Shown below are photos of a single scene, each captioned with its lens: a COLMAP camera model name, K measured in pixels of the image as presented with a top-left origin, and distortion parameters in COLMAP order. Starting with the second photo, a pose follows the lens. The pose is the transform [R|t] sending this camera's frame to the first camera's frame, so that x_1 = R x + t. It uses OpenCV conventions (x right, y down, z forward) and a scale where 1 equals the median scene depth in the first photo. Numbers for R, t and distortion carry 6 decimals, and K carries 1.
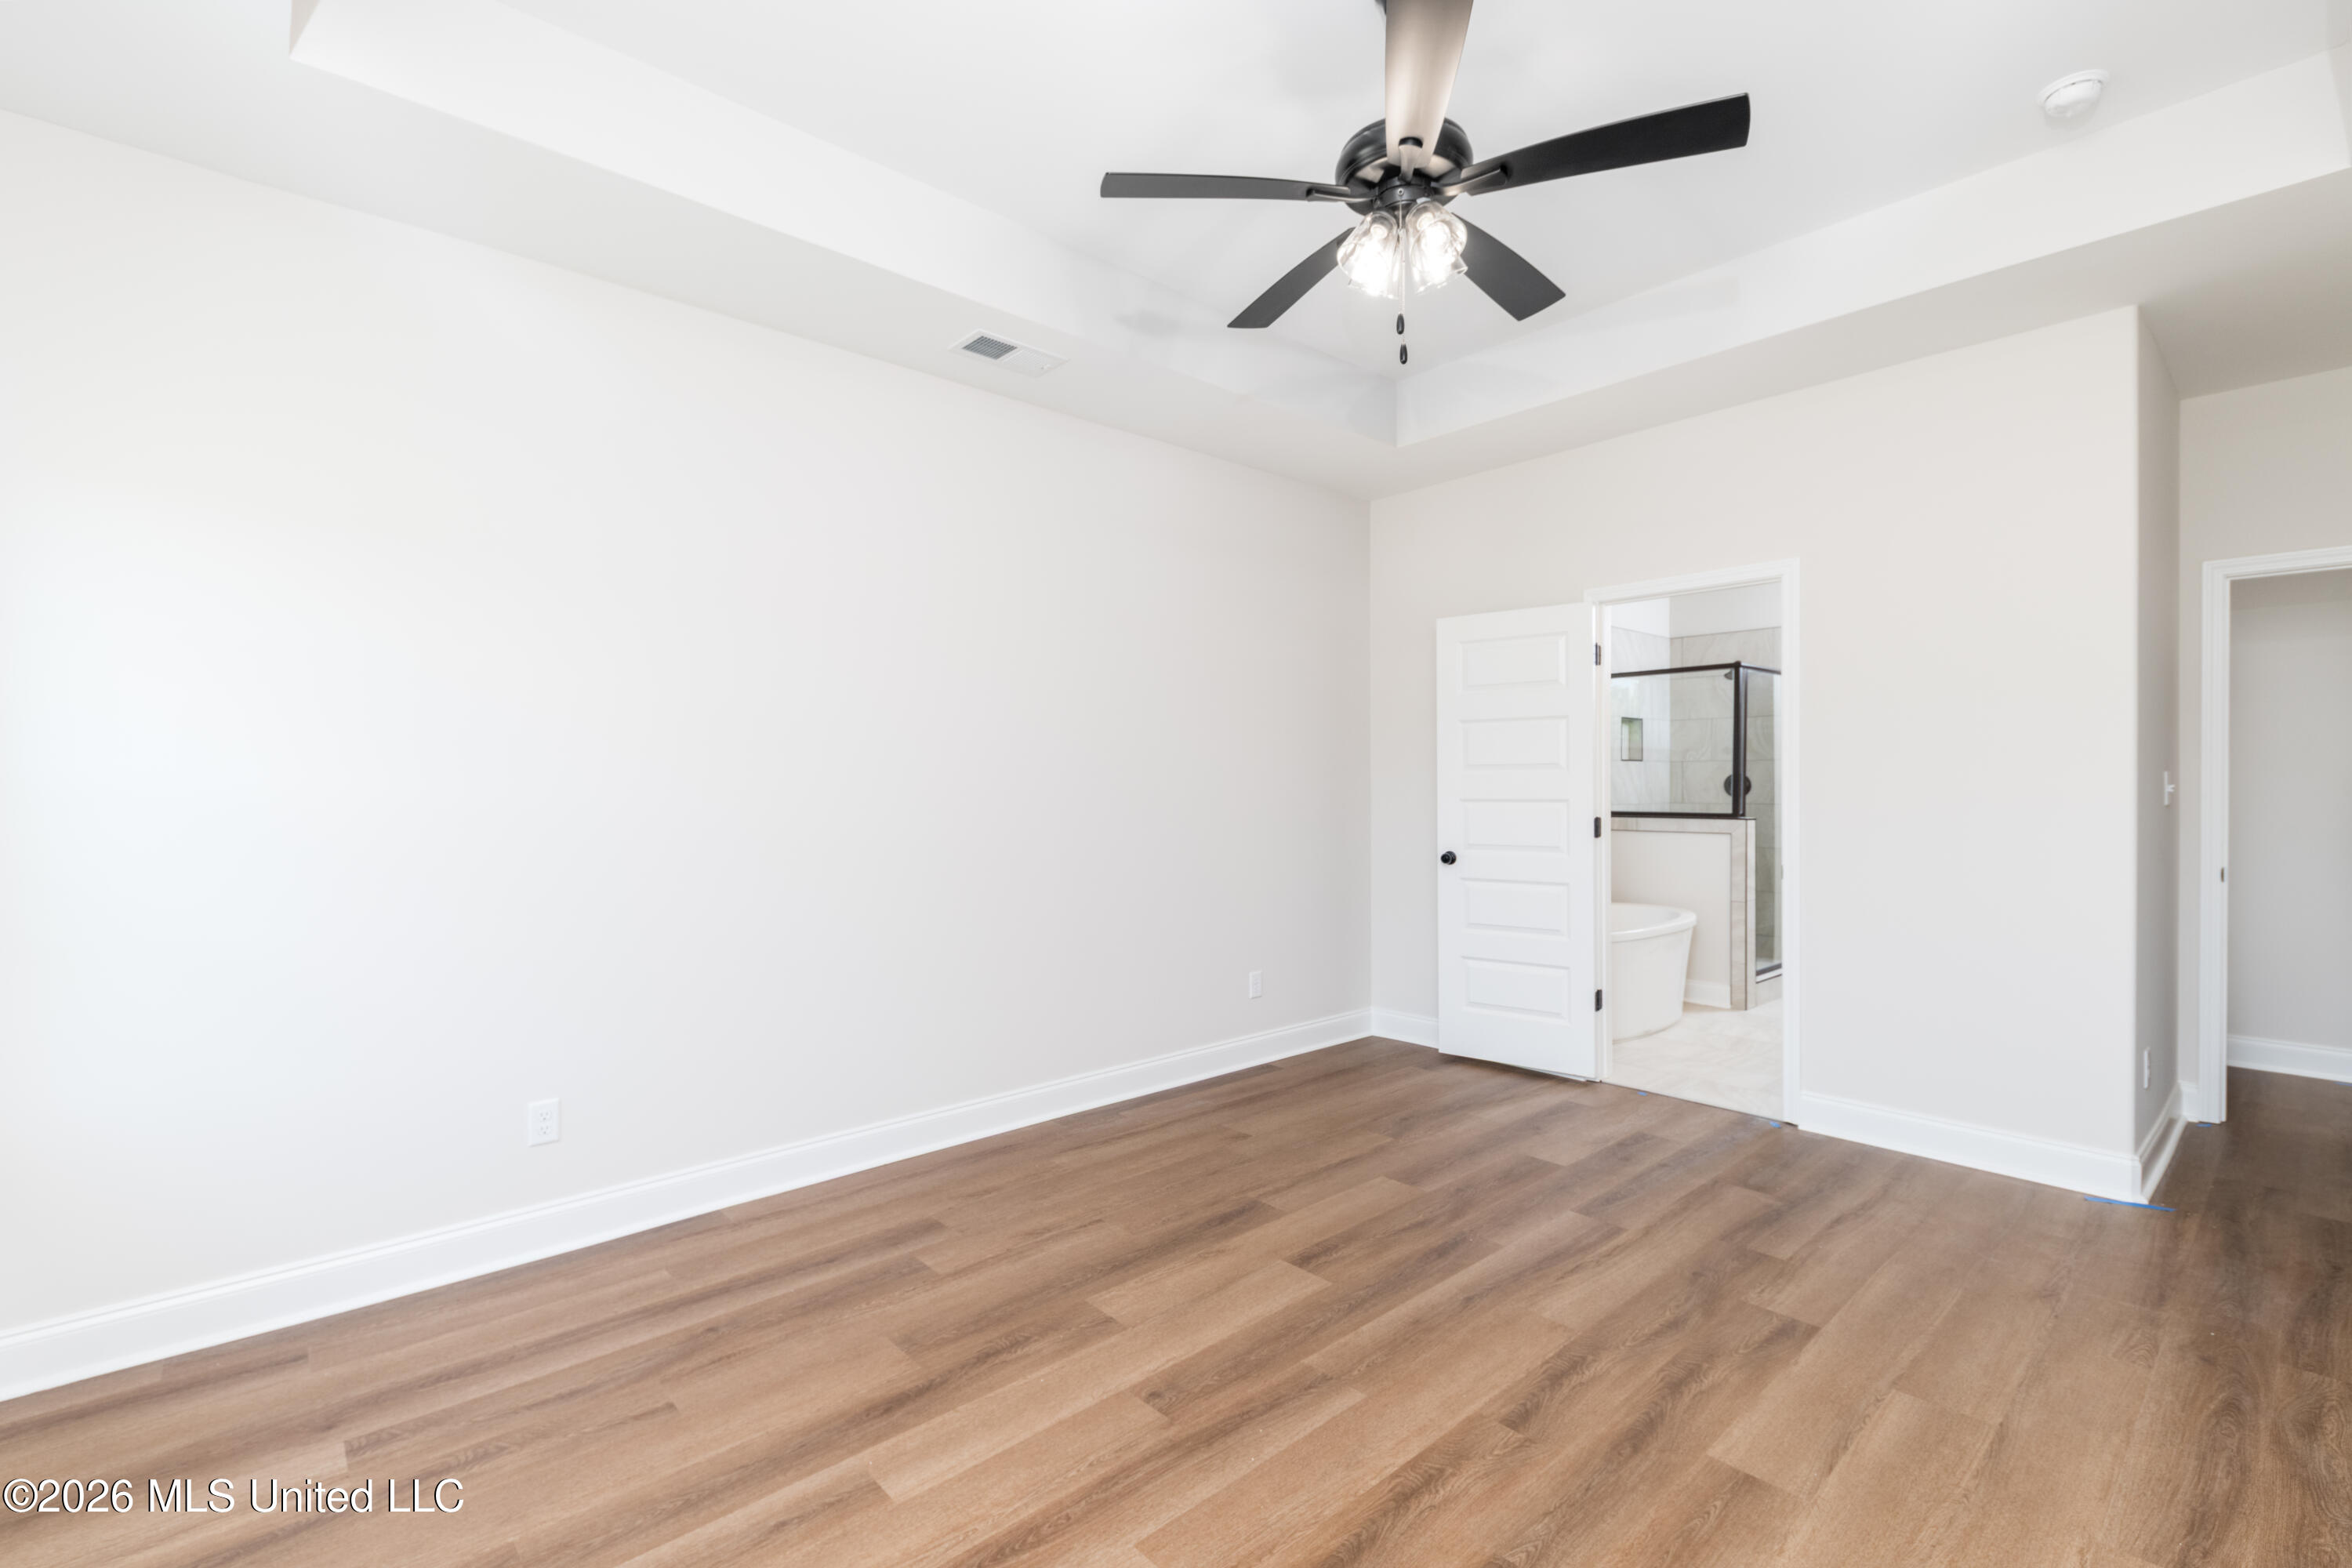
lens RADIAL K [[1029.2, 0, 1180.9], [0, 1029.2, 780.9], [0, 0, 1]] dist [0.014400, -0.005777]
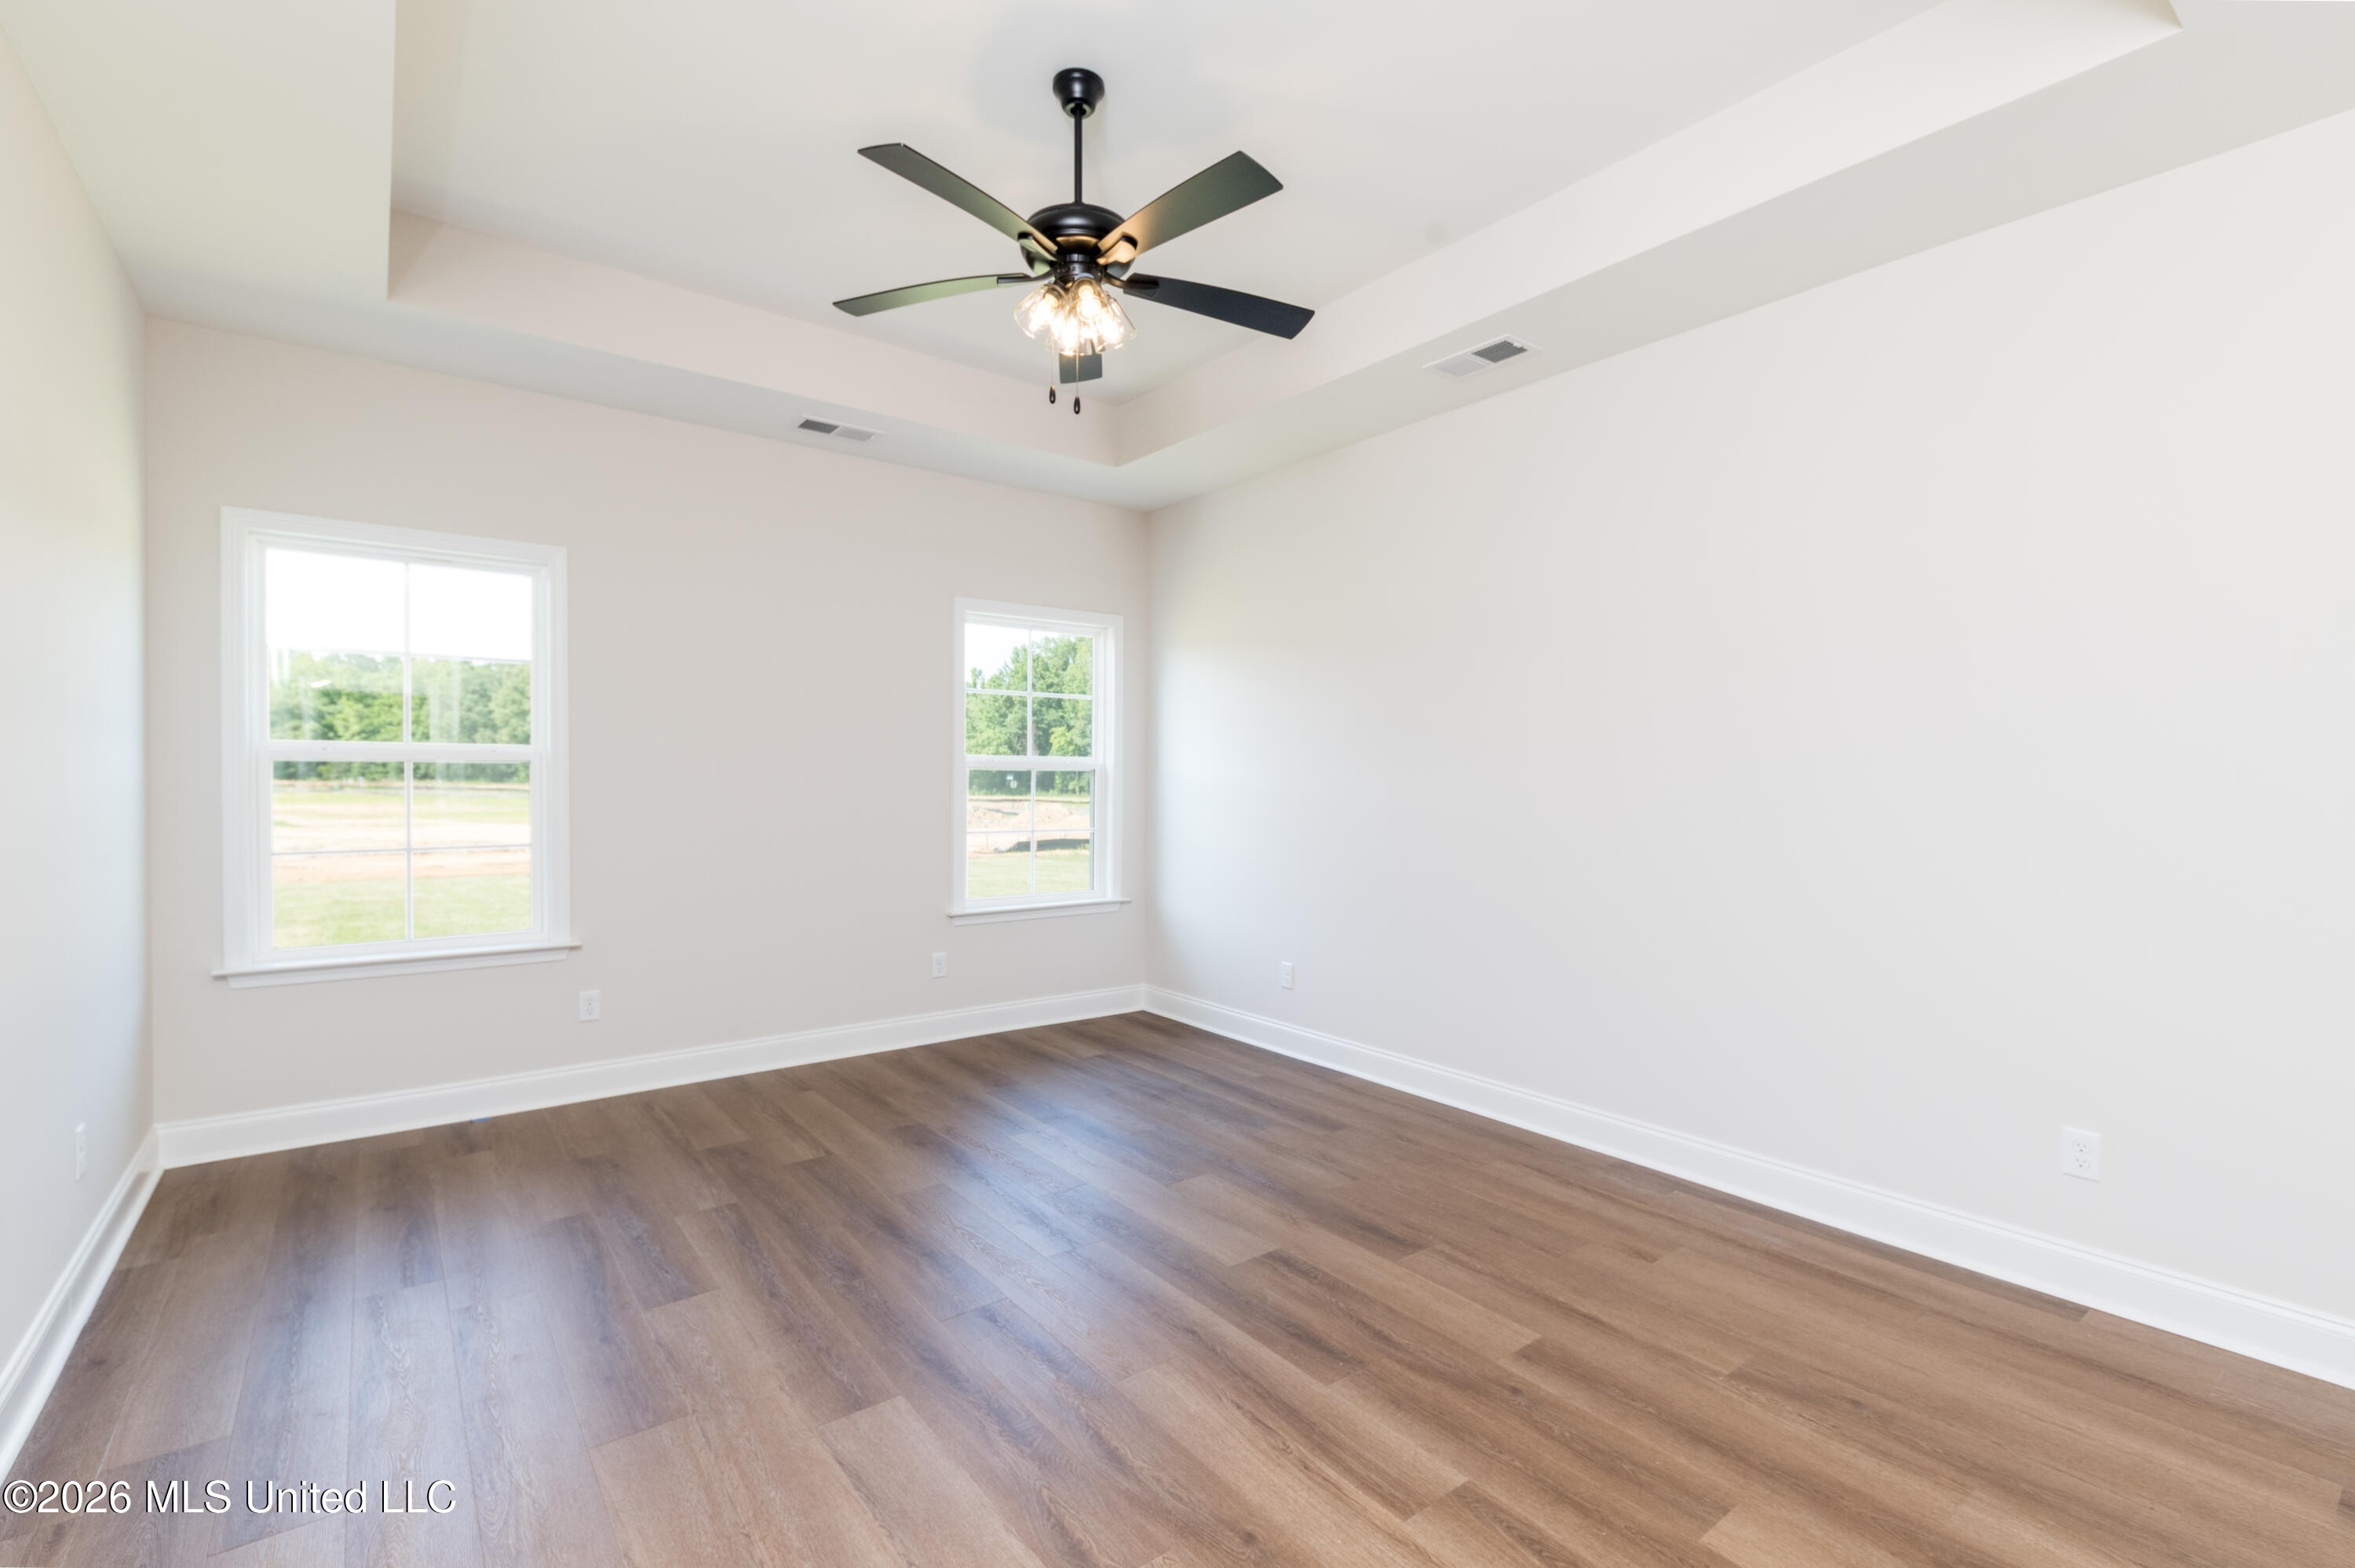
lens RADIAL K [[1030.4, 0, 1240.4], [0, 1030.4, 781.1], [0, 0, 1]] dist [0.014400, -0.005777]
pose [[-0.028008, 0.009322, -0.999564, 1.018310], [-0.006151, 0.999936, 0.009497, -0.014608], [0.999589, 0.006415, -0.027949, 0.885689]]
